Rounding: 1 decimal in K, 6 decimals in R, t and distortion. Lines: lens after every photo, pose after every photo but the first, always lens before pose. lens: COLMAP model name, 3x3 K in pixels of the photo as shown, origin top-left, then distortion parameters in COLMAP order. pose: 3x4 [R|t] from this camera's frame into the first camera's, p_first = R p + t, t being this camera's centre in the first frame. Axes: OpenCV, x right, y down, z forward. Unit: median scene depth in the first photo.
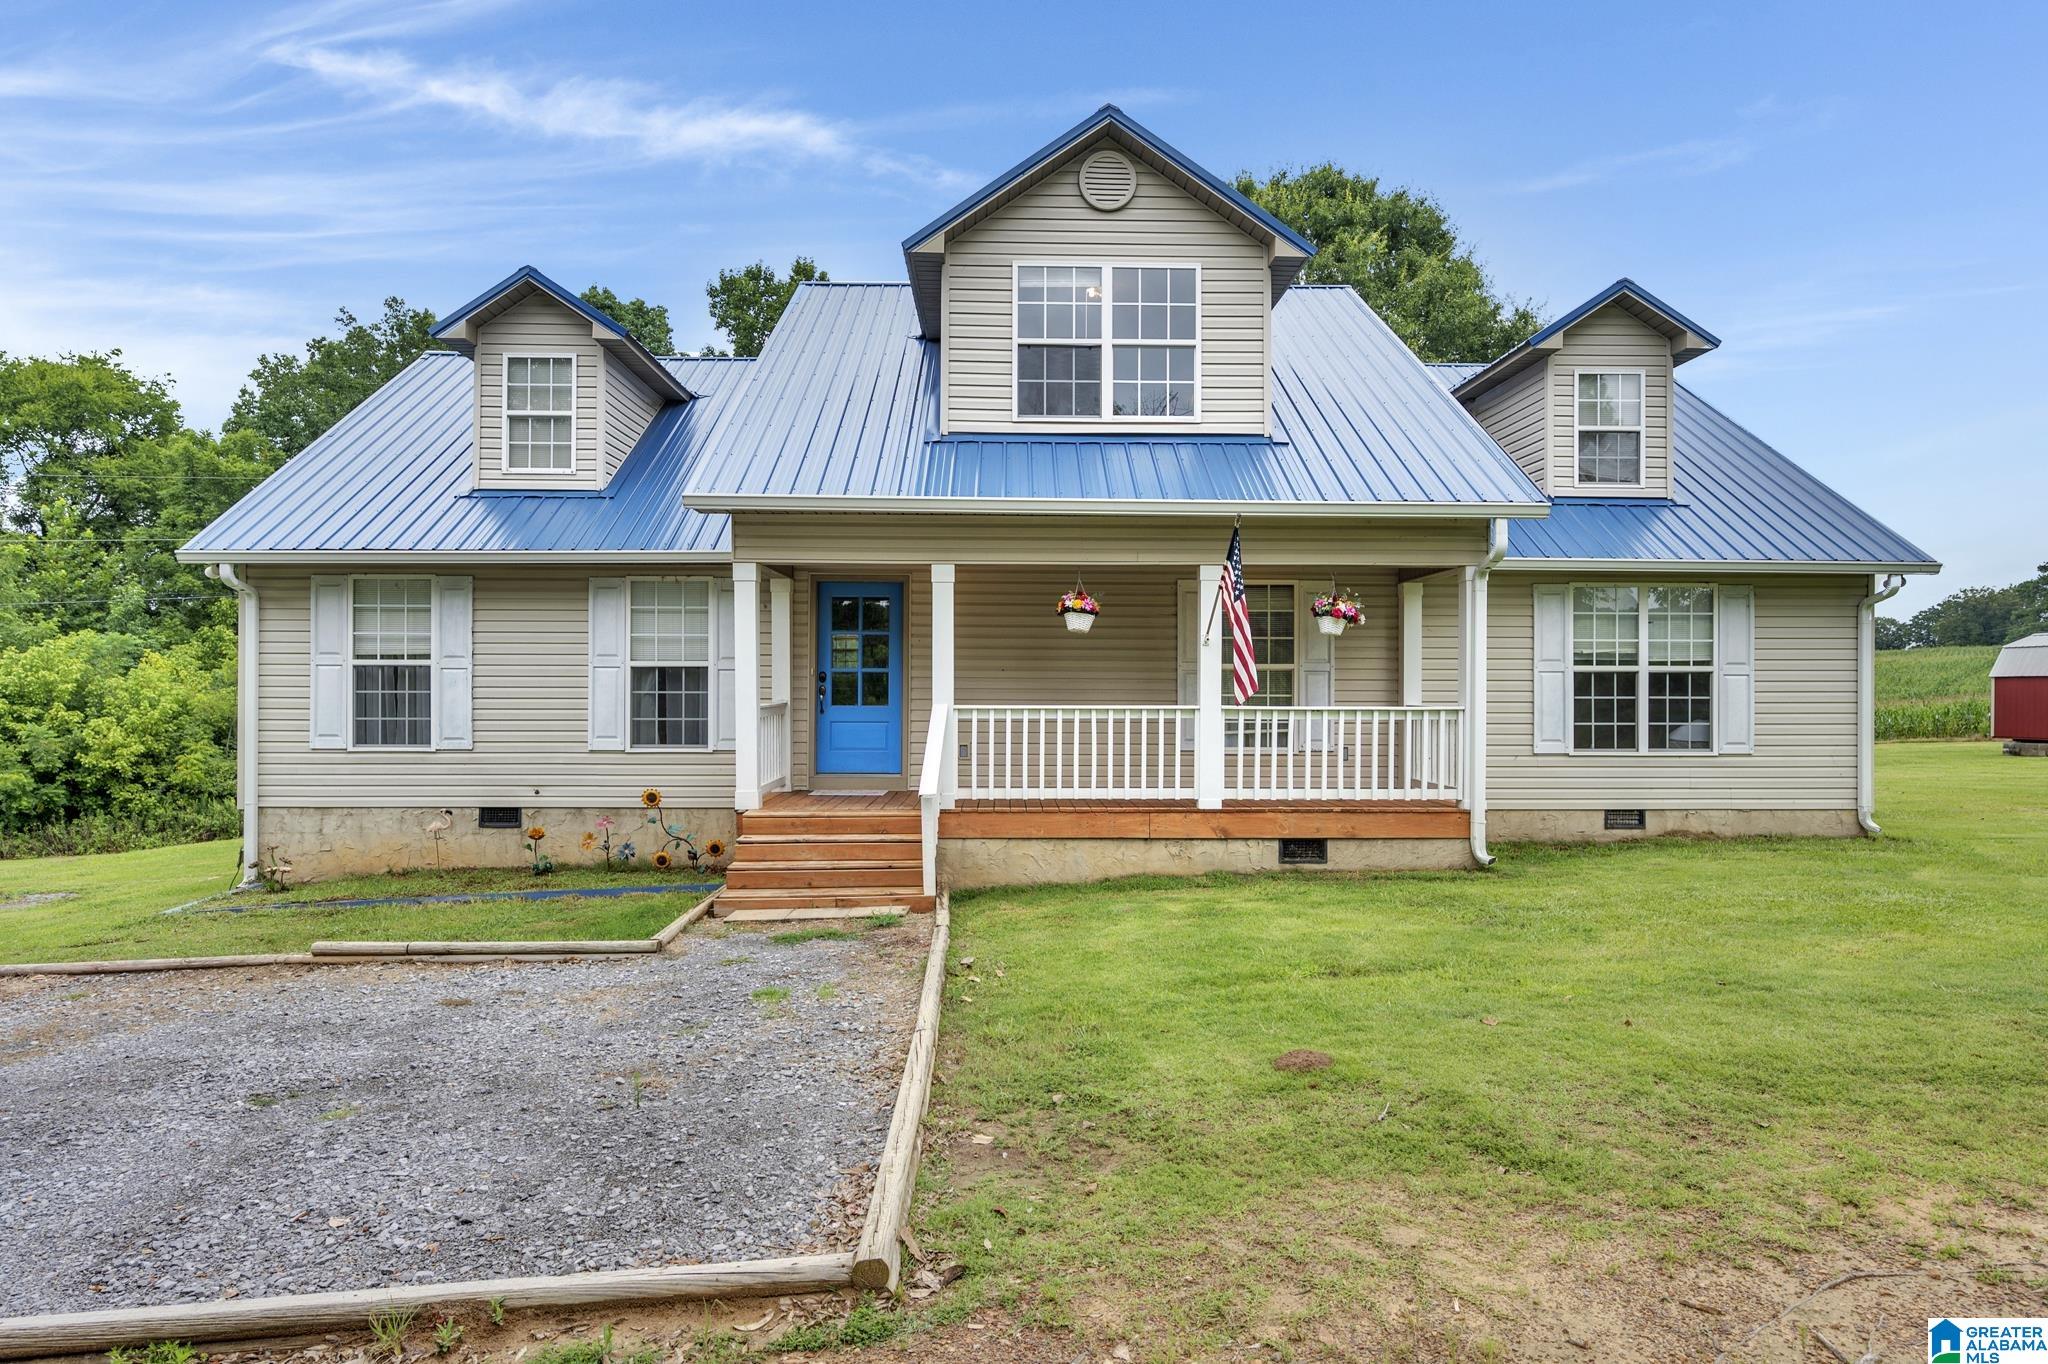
lens RADIAL K [[1179.4, 0, 1026.7], [0, 1179.4, 689.6], [0, 0, 1]] dist [-0.001098, -0.000322]
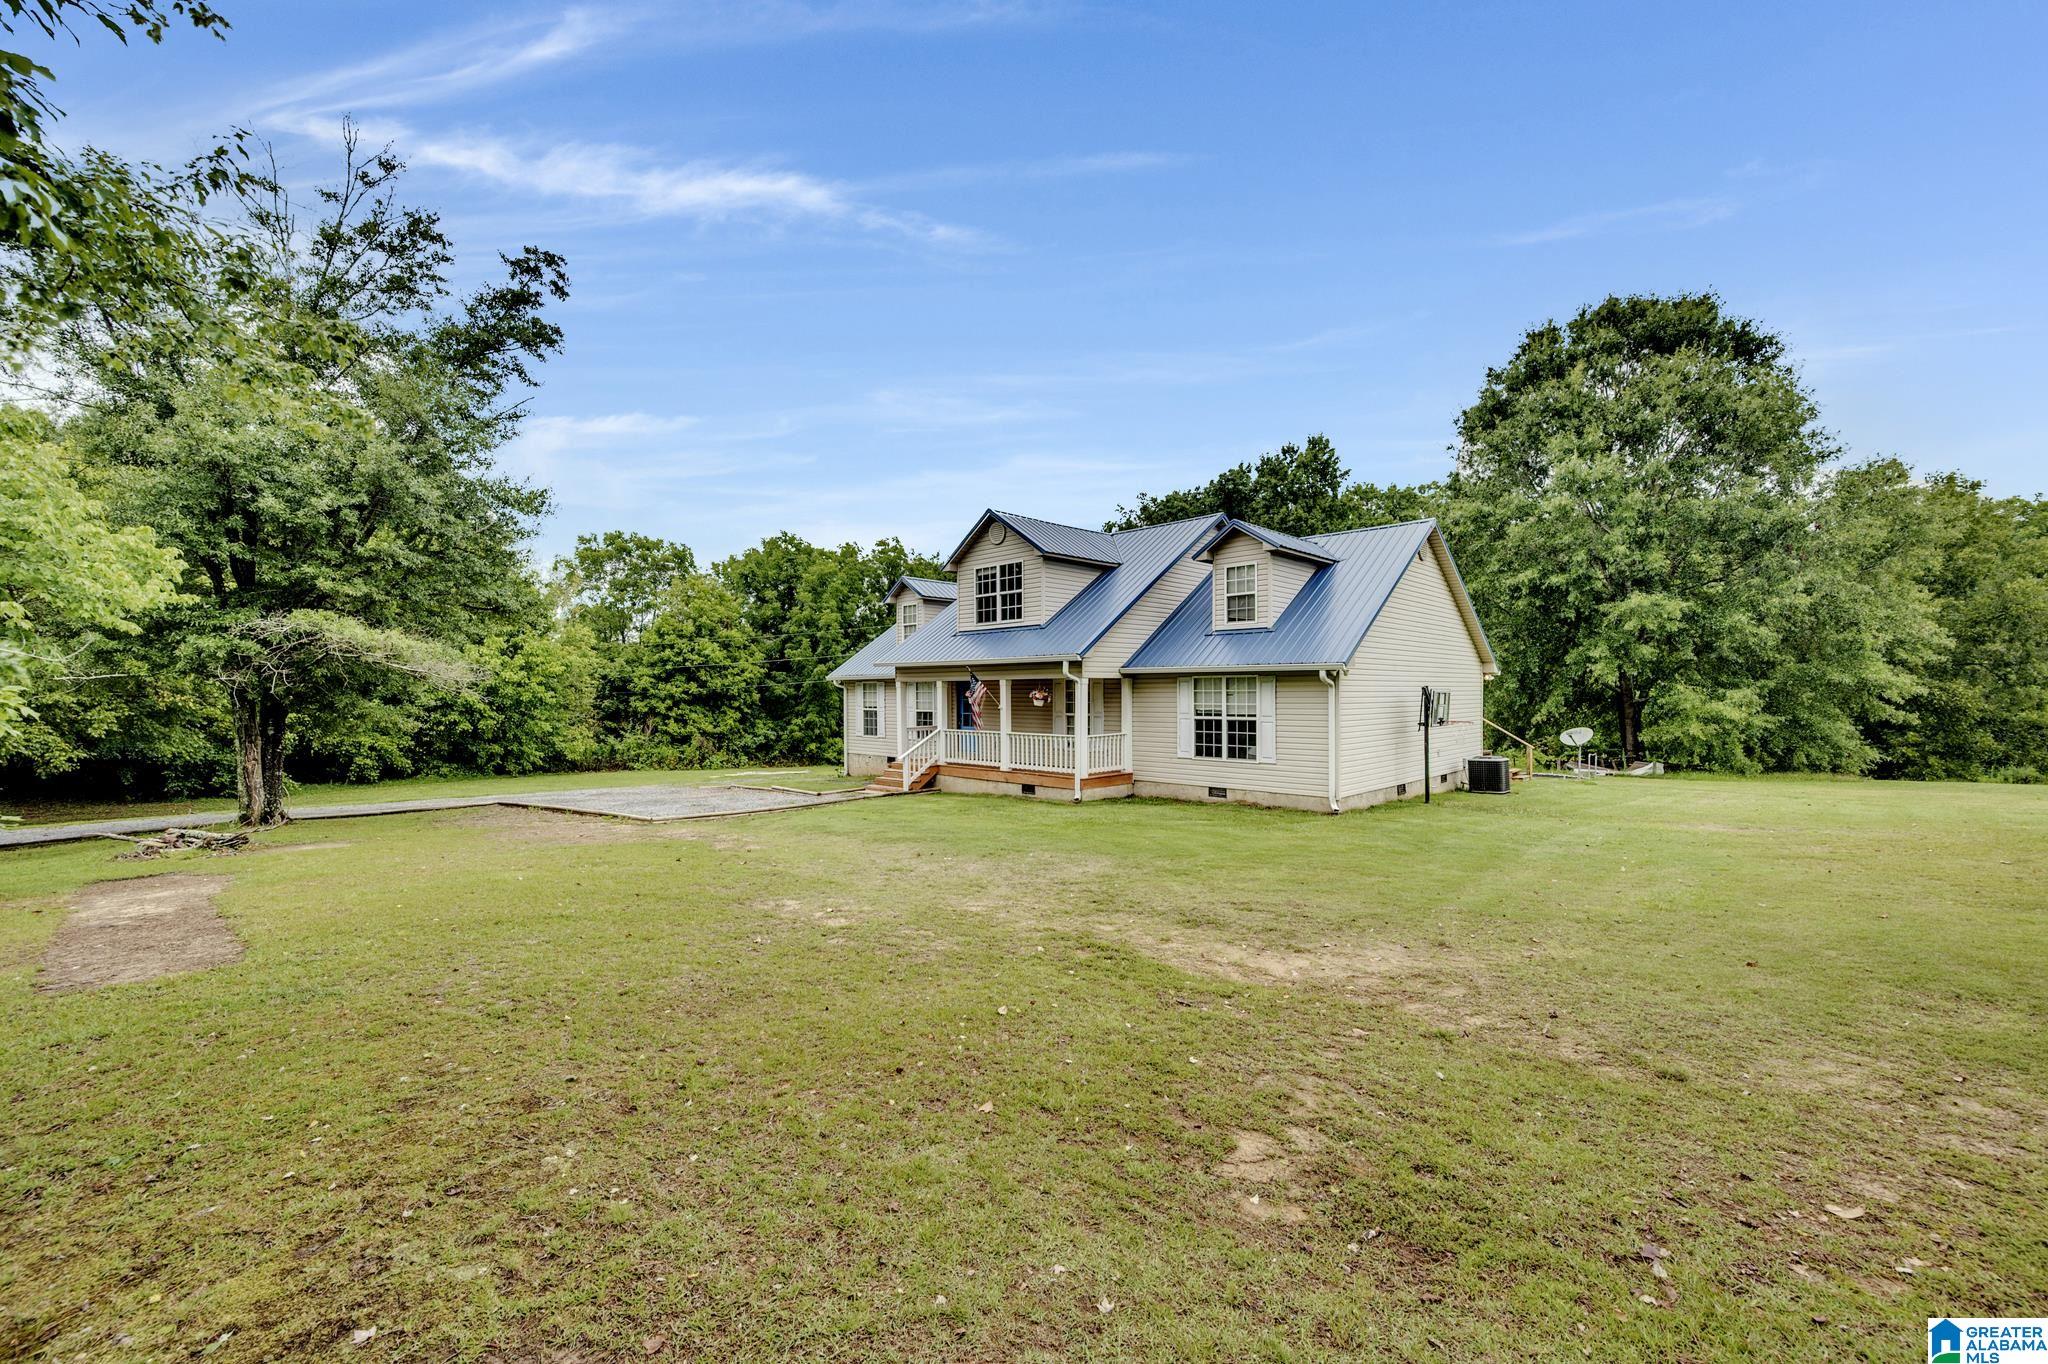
lens RADIAL K [[801.9, 0, 1027.9], [0, 801.9, 689.5], [0, 0, 1]] dist [-0.000466, 0.000356]
pose [[0.697707, -0.006495, -0.716353, 1.323682], [0.009048, 0.999959, -0.000254, -0.072464], [0.716326, -0.006305, 0.697738, -0.203248]]
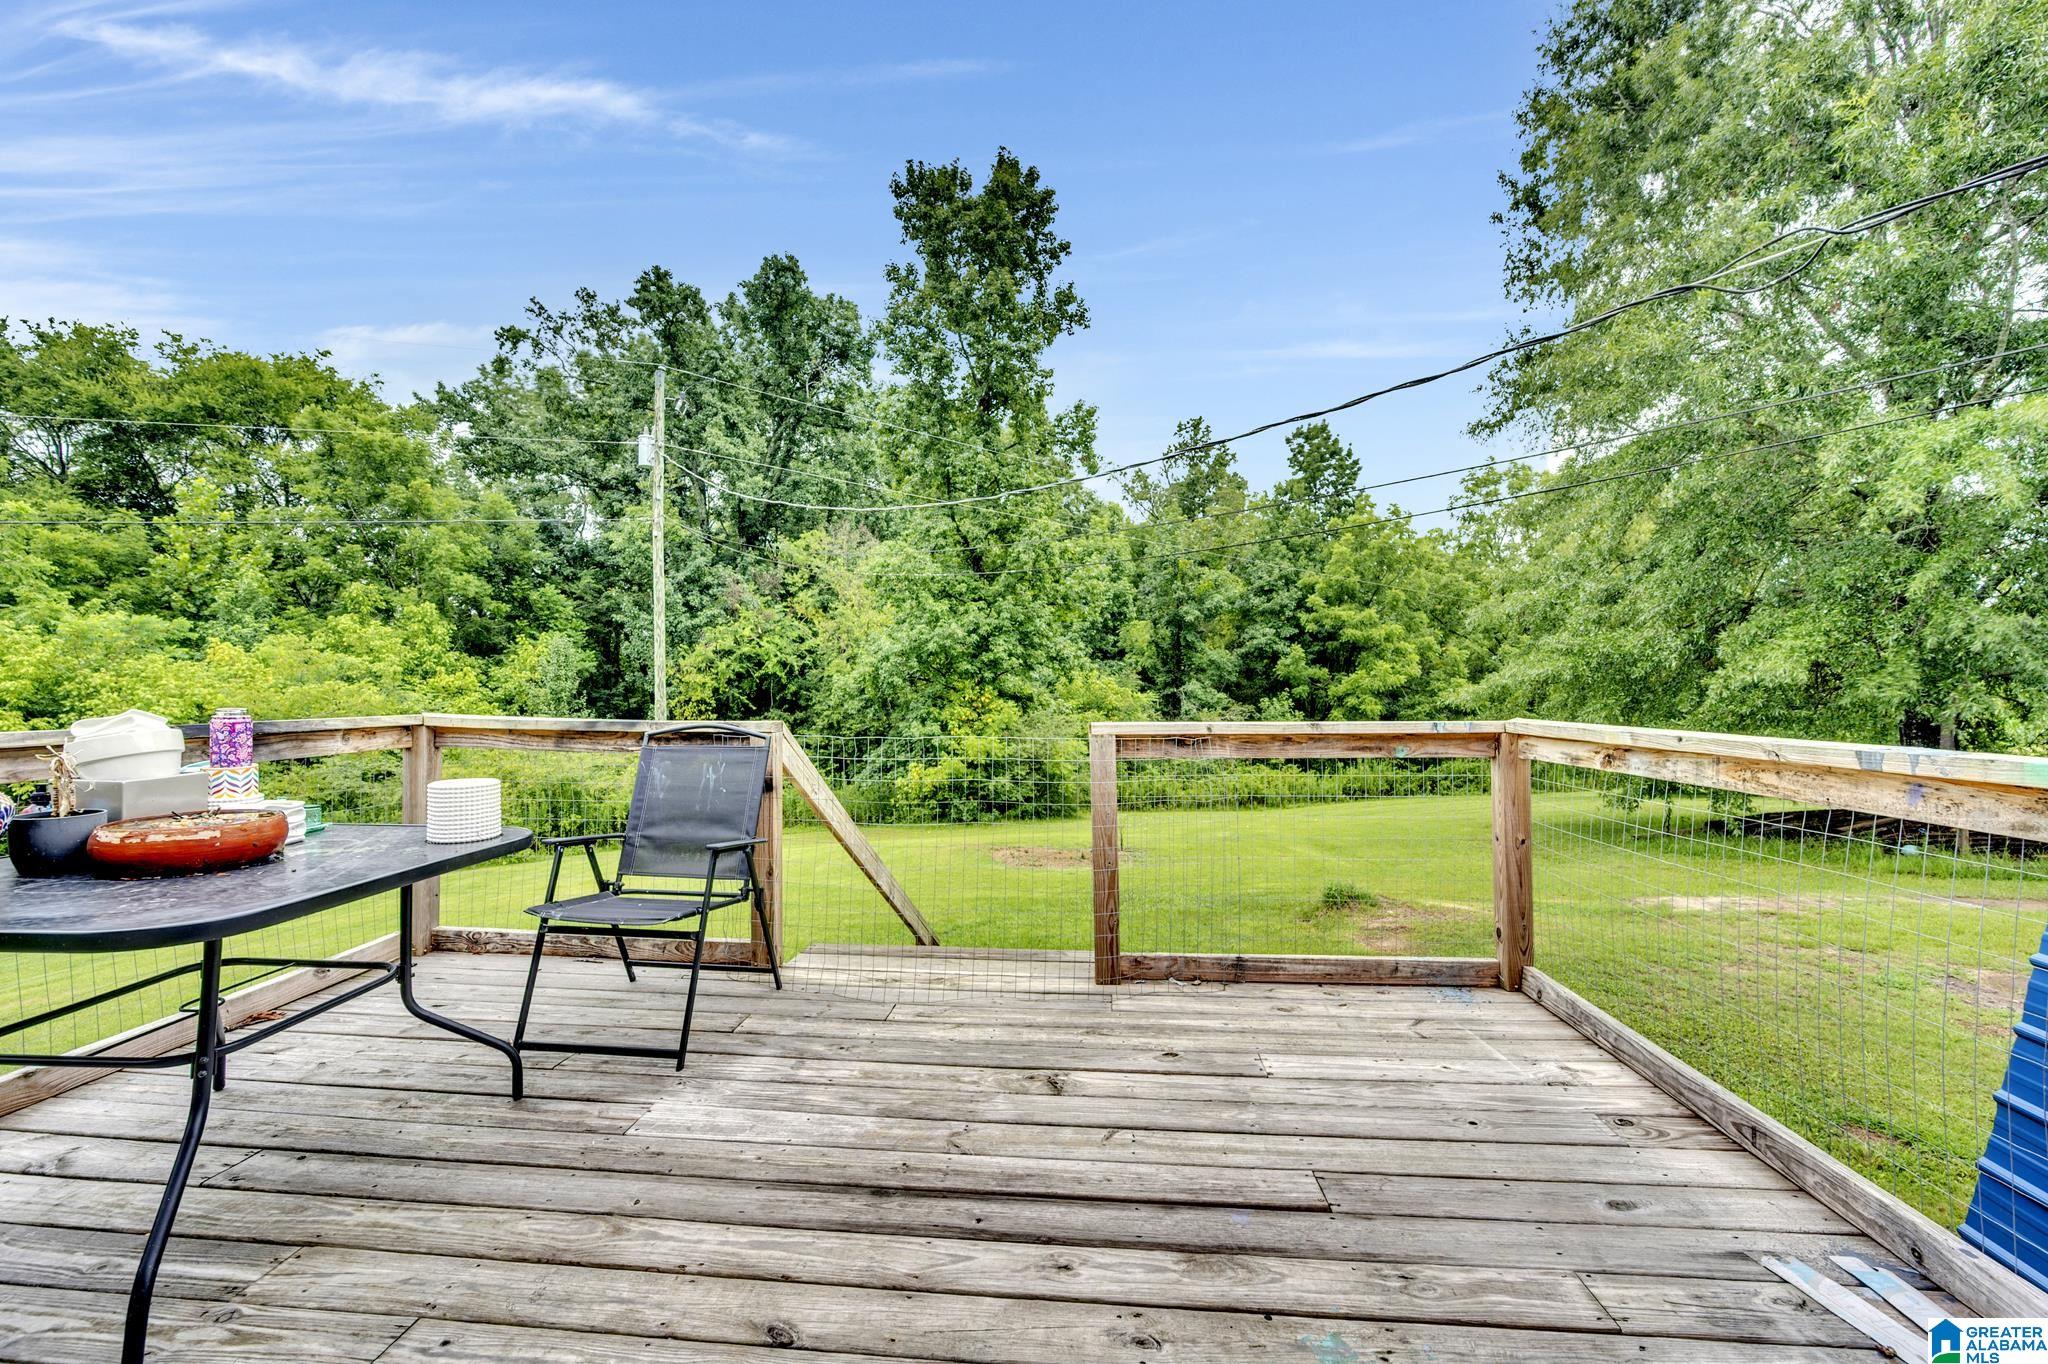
lens RADIAL K [[801.9, 0, 1027.9], [0, 801.9, 689.5], [0, 0, 1]] dist [-0.000466, 0.000356]
pose [[0.993553, -0.002740, -0.113337, -0.462476], [0.003415, 0.999978, 0.005759, -0.000958], [0.113319, -0.006109, 0.993540, 1.834364]]
